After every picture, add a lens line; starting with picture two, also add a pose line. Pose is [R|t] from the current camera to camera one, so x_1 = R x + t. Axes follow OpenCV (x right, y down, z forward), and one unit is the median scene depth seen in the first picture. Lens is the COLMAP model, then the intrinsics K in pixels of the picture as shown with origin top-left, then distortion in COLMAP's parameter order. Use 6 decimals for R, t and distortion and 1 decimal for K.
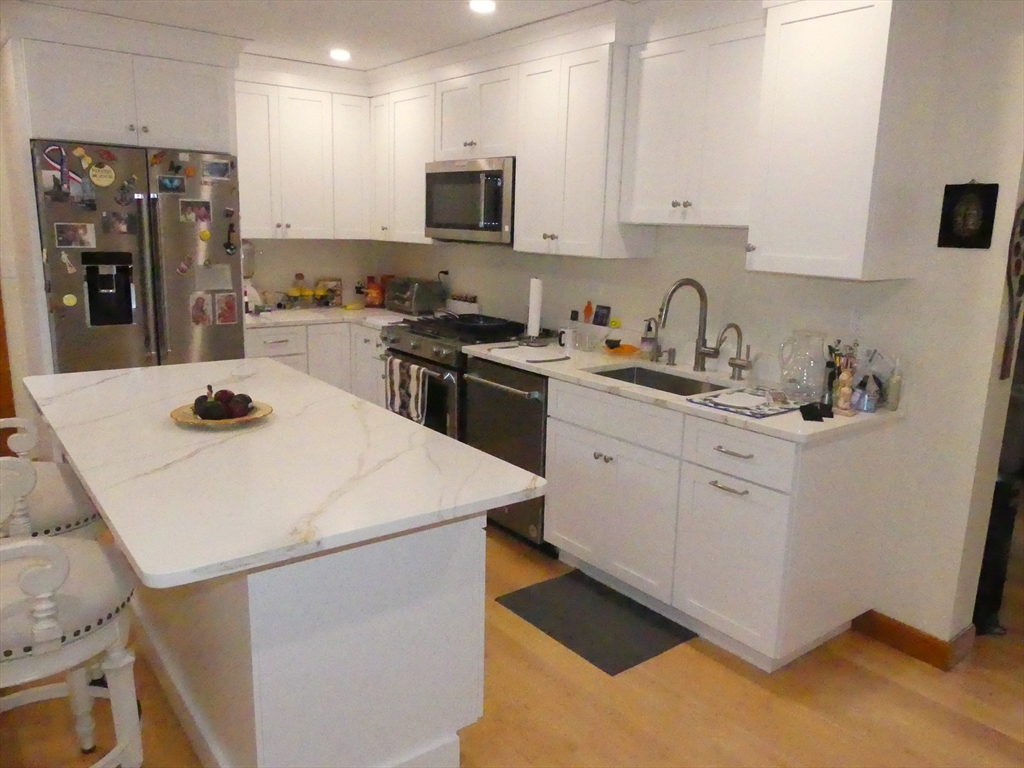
lens RADIAL K [[769.5, 0, 509.1], [0, 769.5, 383.0], [0, 0, 1]] dist [-0.002947, -0.001332]
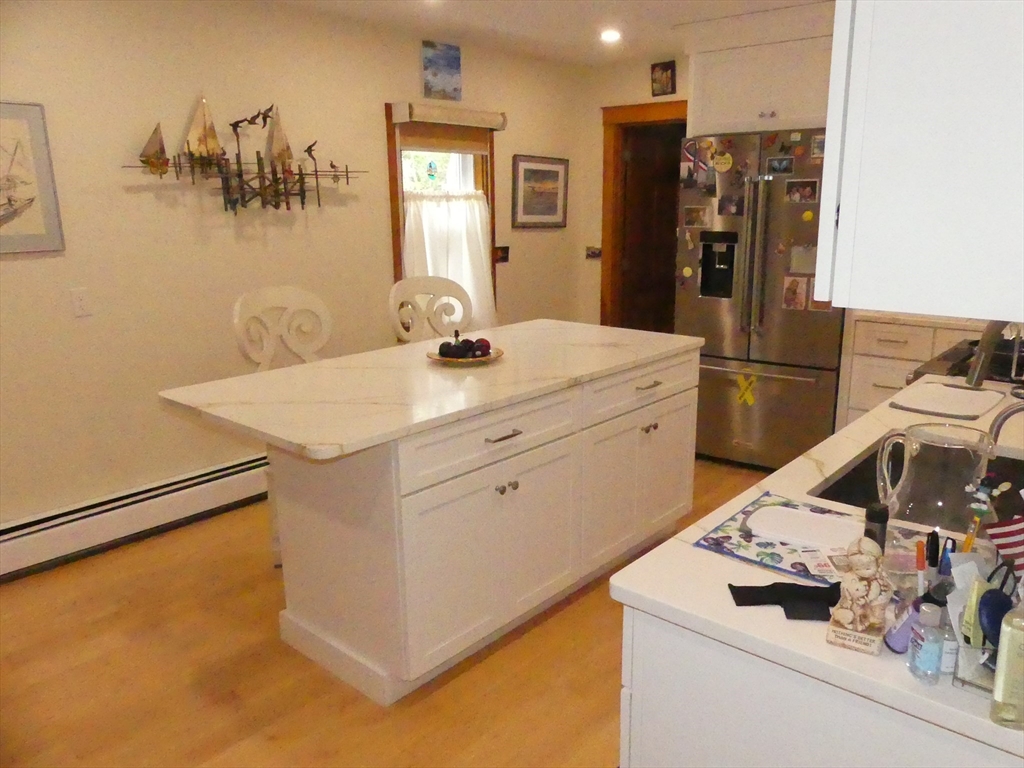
lens RADIAL K [[769.5, 0, 510.0], [0, 769.5, 383.5], [0, 0, 1]] dist [-0.002947, -0.001332]
pose [[0.196201, 0.206251, -0.958627, 0.545327], [-0.178967, 0.968739, 0.171798, -0.094909], [0.964093, 0.137856, 0.226980, 0.487261]]
